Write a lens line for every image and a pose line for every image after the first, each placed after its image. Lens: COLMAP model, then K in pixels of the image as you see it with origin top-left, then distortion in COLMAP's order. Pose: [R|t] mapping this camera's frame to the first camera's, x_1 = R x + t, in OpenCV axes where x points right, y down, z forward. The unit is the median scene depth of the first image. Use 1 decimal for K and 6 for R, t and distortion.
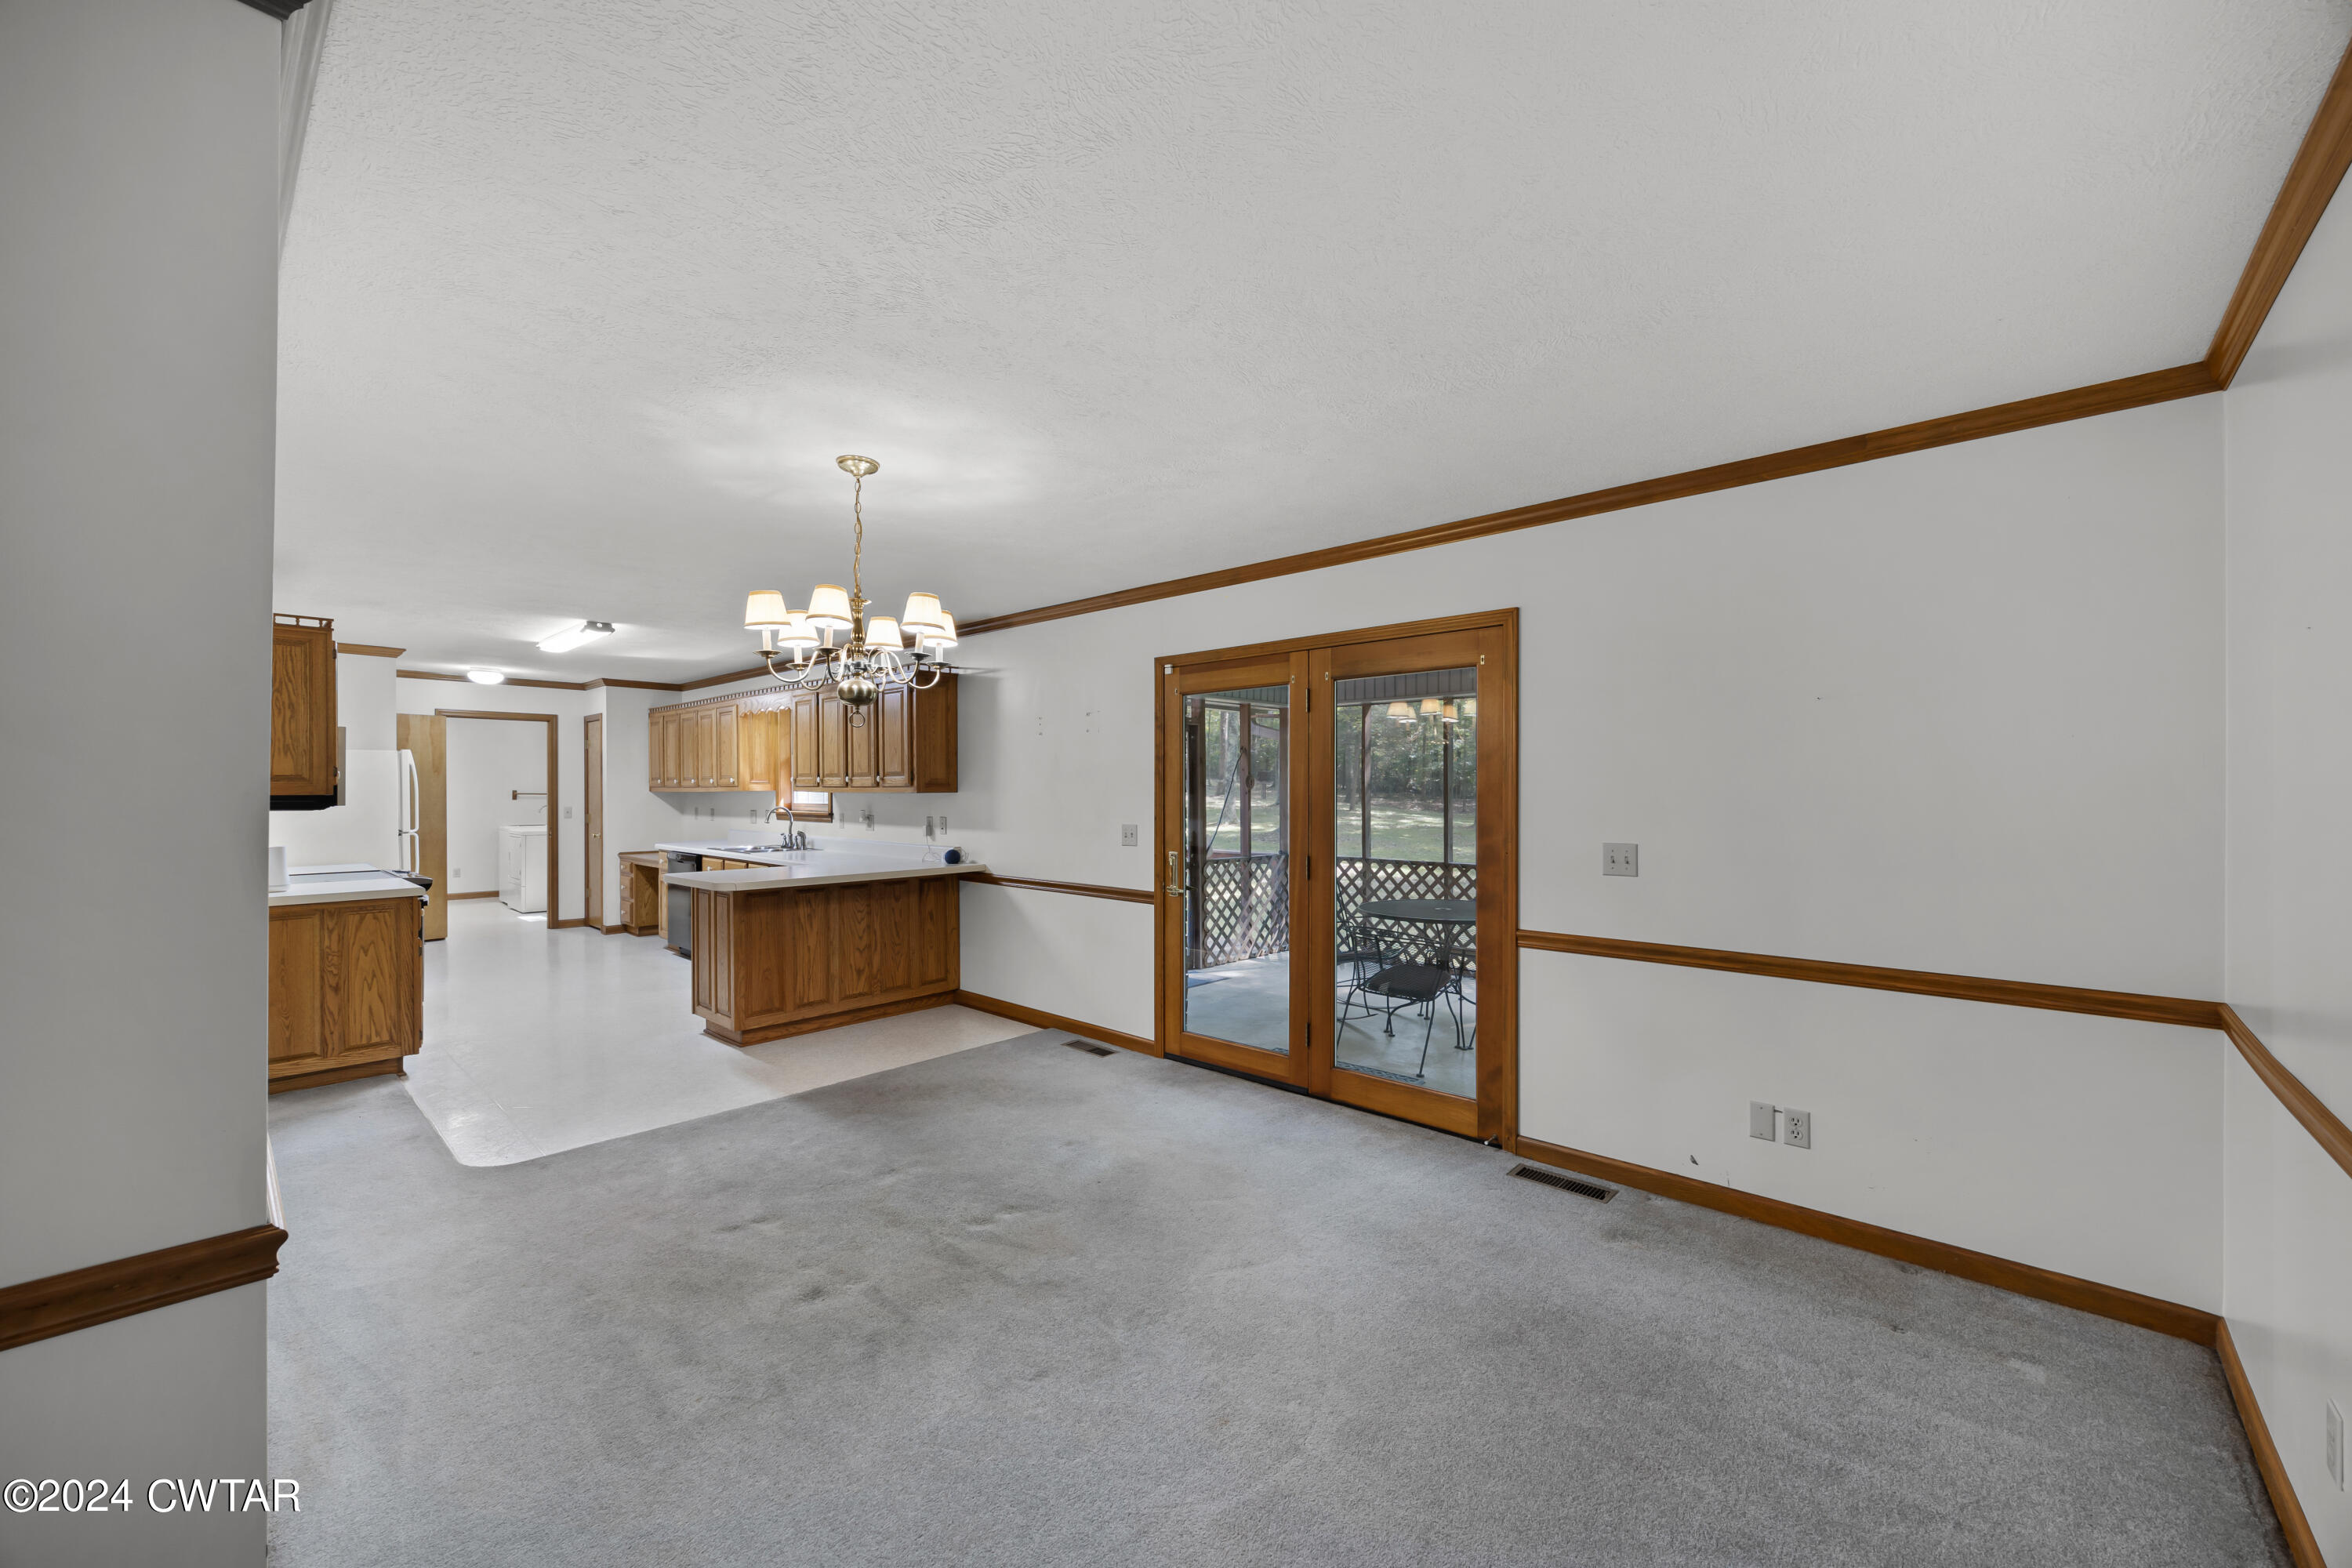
lens RADIAL K [[899.4, 0, 1187.6], [0, 899.4, 790.3], [0, 0, 1]] dist [-0.000313, 0.000127]
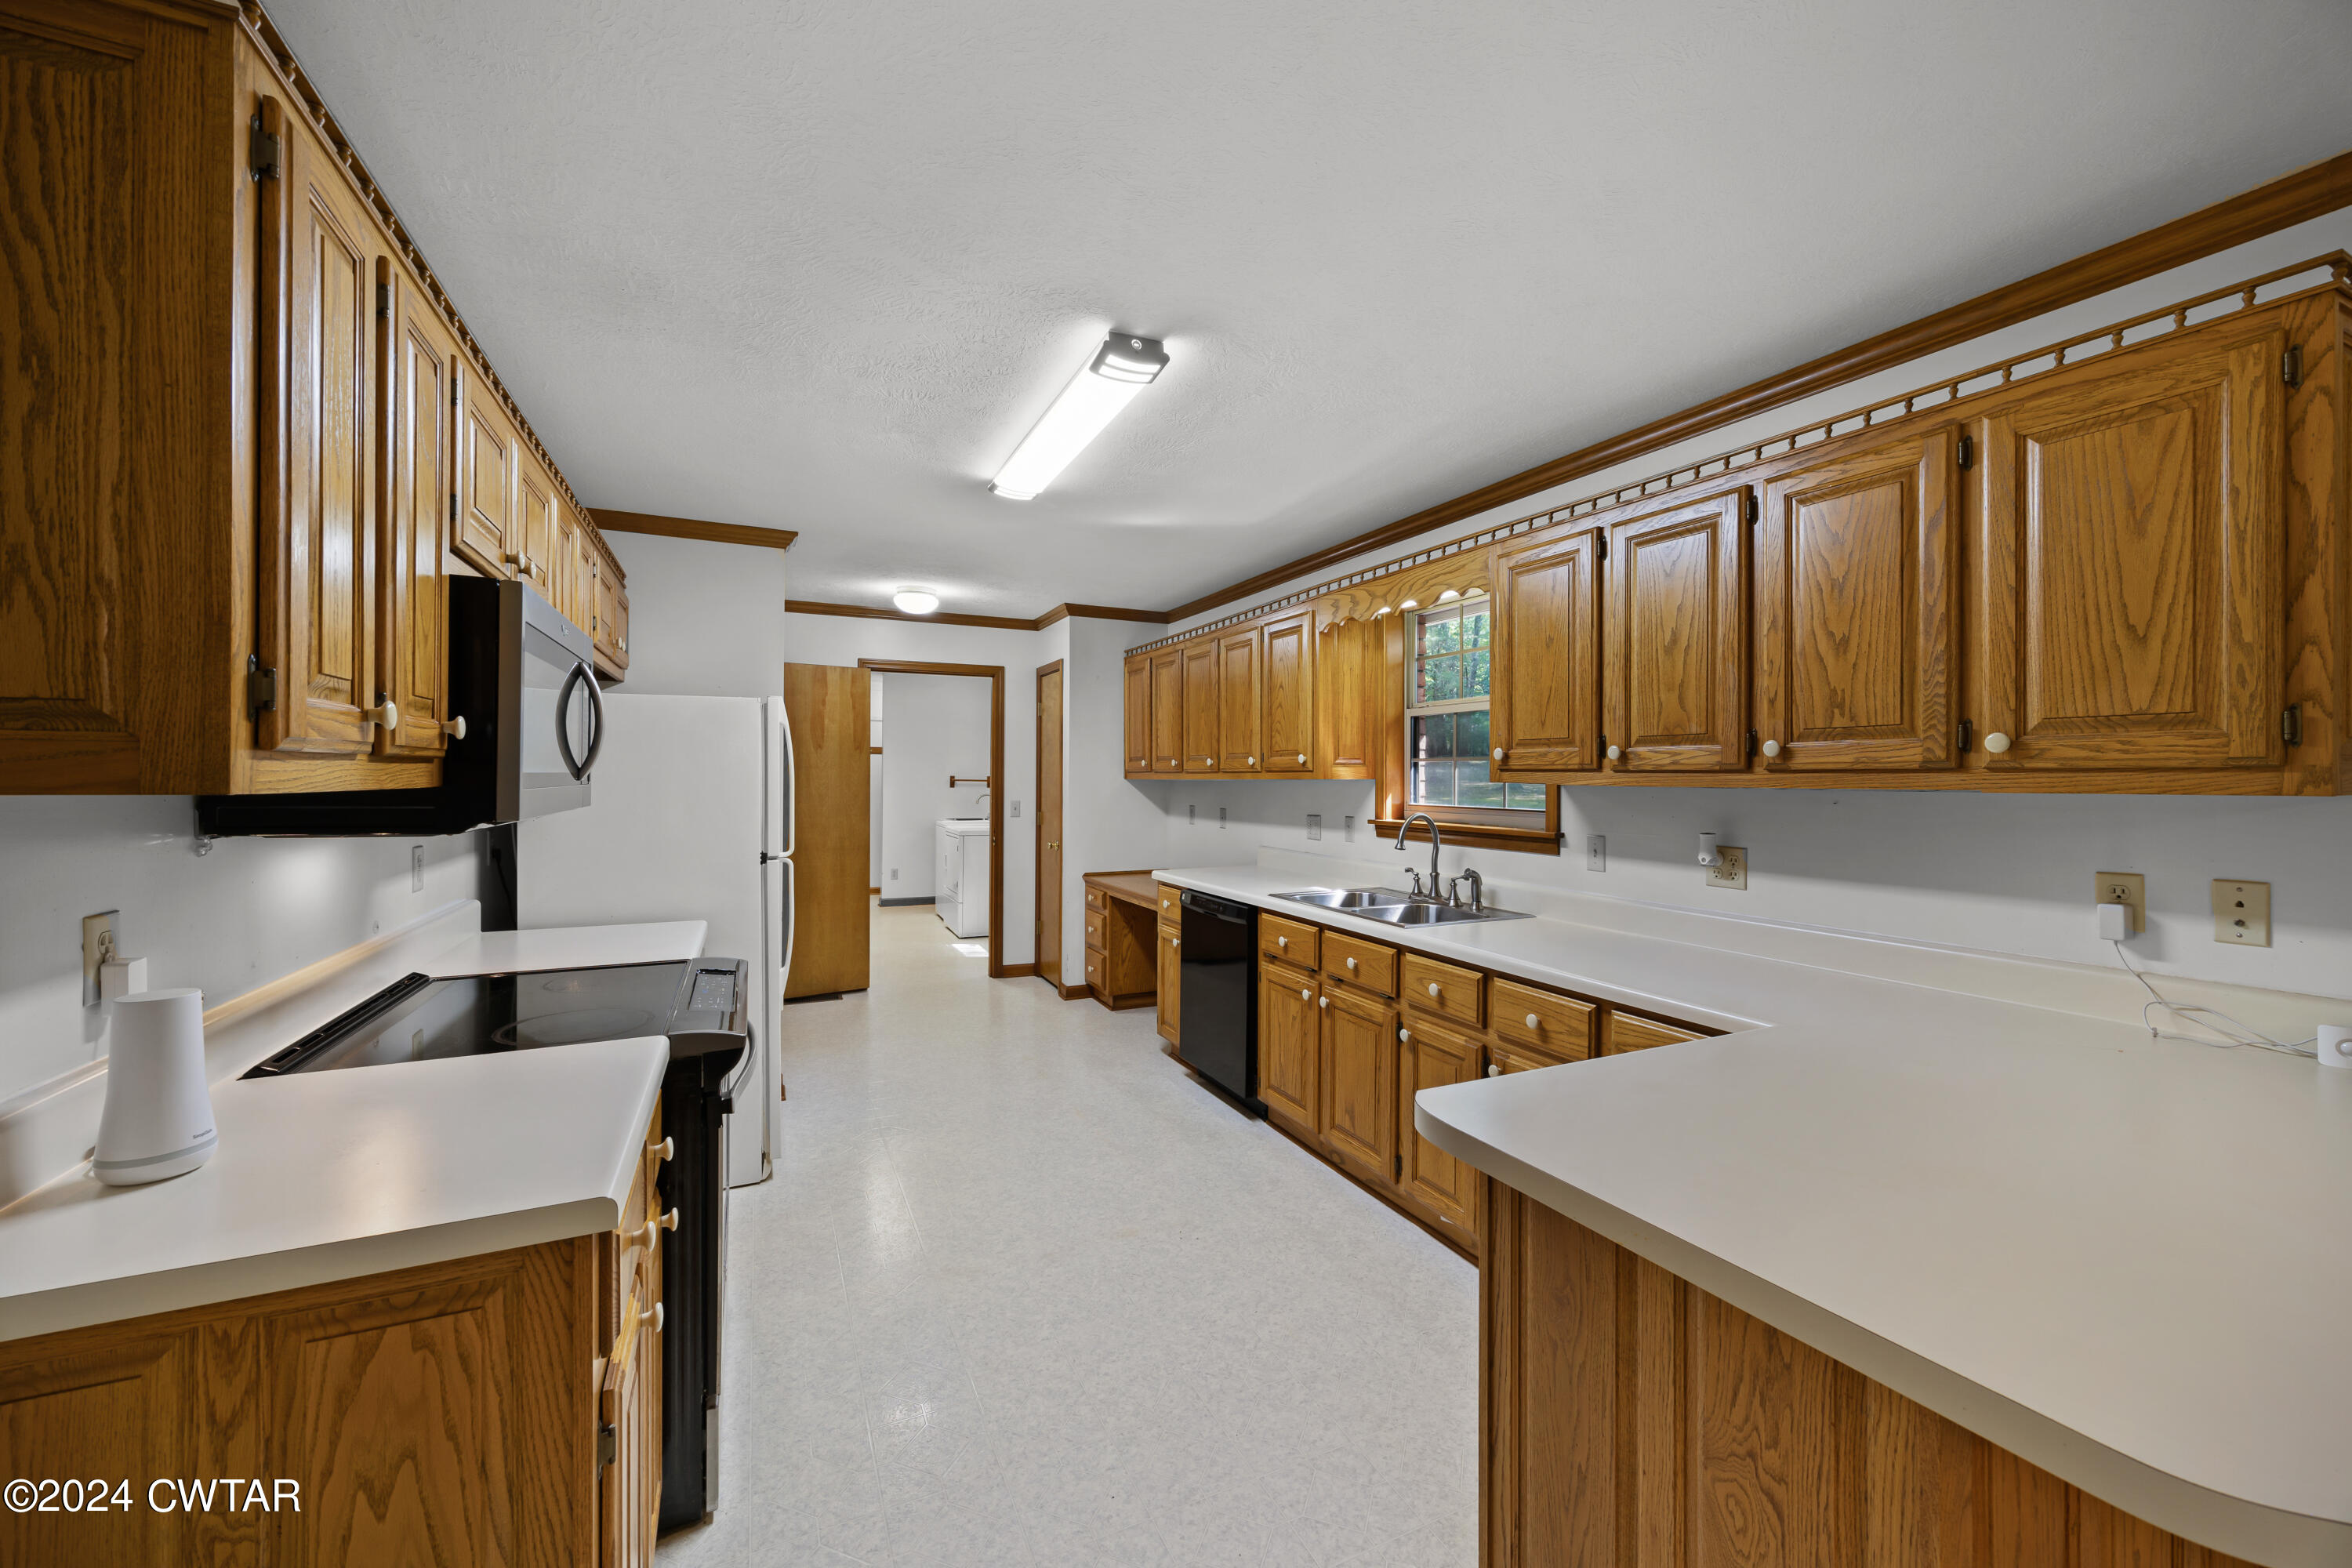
lens RADIAL K [[897.0, 0, 1179.3], [0, 897.0, 778.8], [0, 0, 1]] dist [-0.001495, -0.000171]
pose [[0.922778, 0.007790, -0.385253, -0.330741], [-0.008382, 0.999965, 0.000143, 0.000575], [0.385240, 0.003097, 0.922811, 0.443657]]
